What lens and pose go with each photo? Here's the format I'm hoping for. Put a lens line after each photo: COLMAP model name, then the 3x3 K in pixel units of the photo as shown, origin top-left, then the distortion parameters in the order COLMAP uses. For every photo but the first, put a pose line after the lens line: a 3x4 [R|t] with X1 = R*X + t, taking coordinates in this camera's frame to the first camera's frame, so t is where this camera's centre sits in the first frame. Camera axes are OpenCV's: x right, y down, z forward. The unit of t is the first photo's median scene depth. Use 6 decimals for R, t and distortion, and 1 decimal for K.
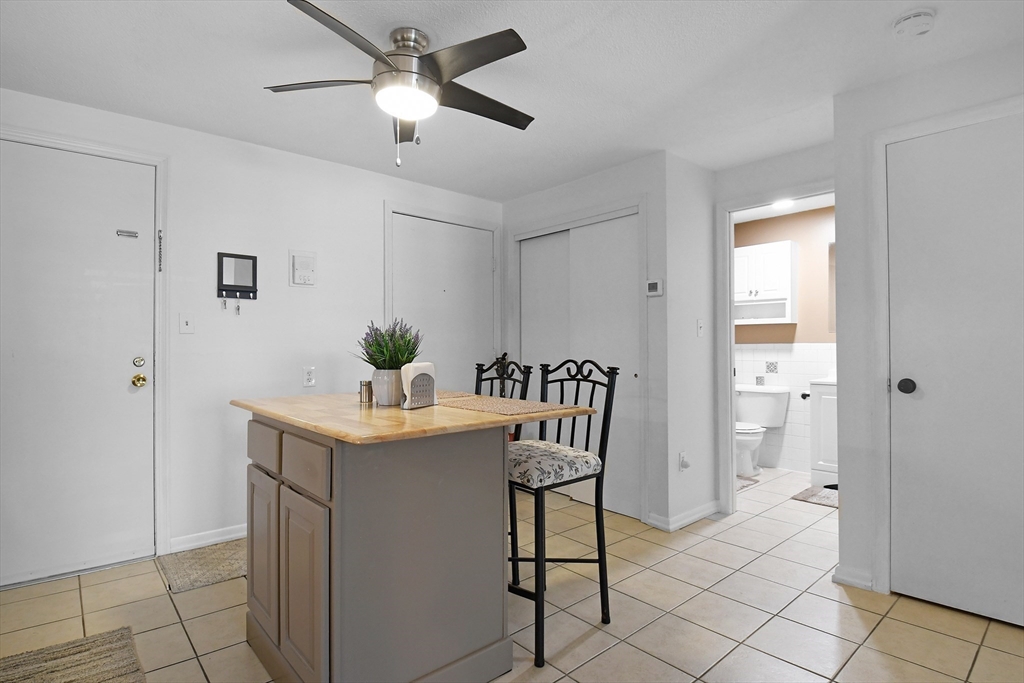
lens RADIAL K [[512.8, 0, 507.2], [0, 512.8, 346.7], [0, 0, 1]] dist [-0.000590, -0.000102]
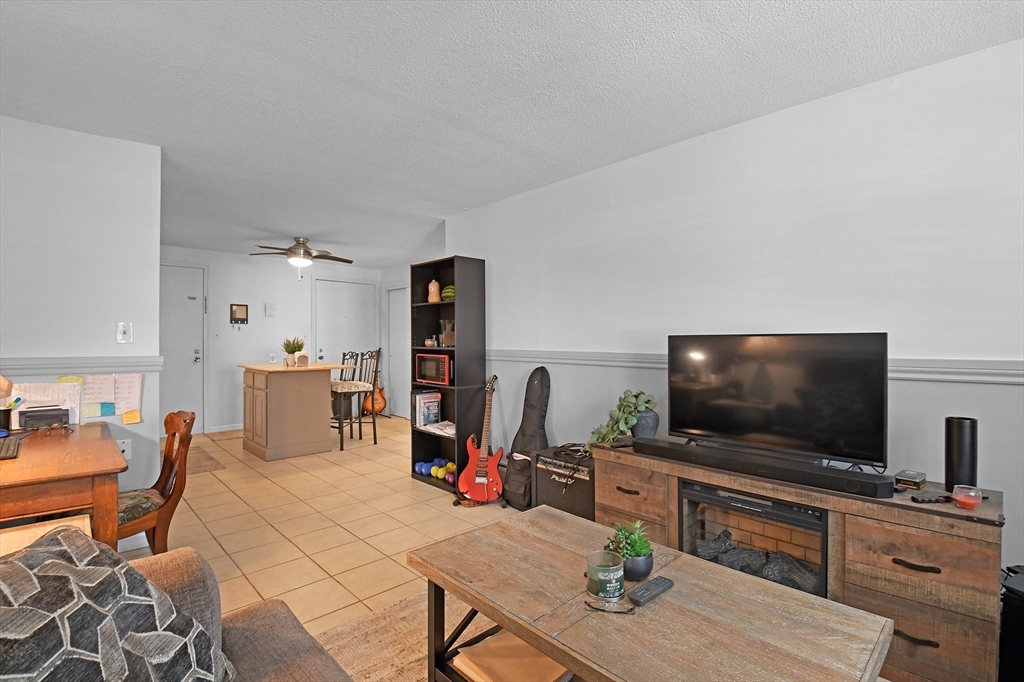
lens RADIAL K [[470.0, 0, 512.7], [0, 470.0, 341.9], [0, 0, 1]] dist [0.000739, 0.000034]
pose [[0.998874, 0.003268, 0.047322, 0.459761], [-0.003224, 0.999994, -0.001010, -0.012284], [-0.047325, 0.000857, 0.998879, -0.892461]]
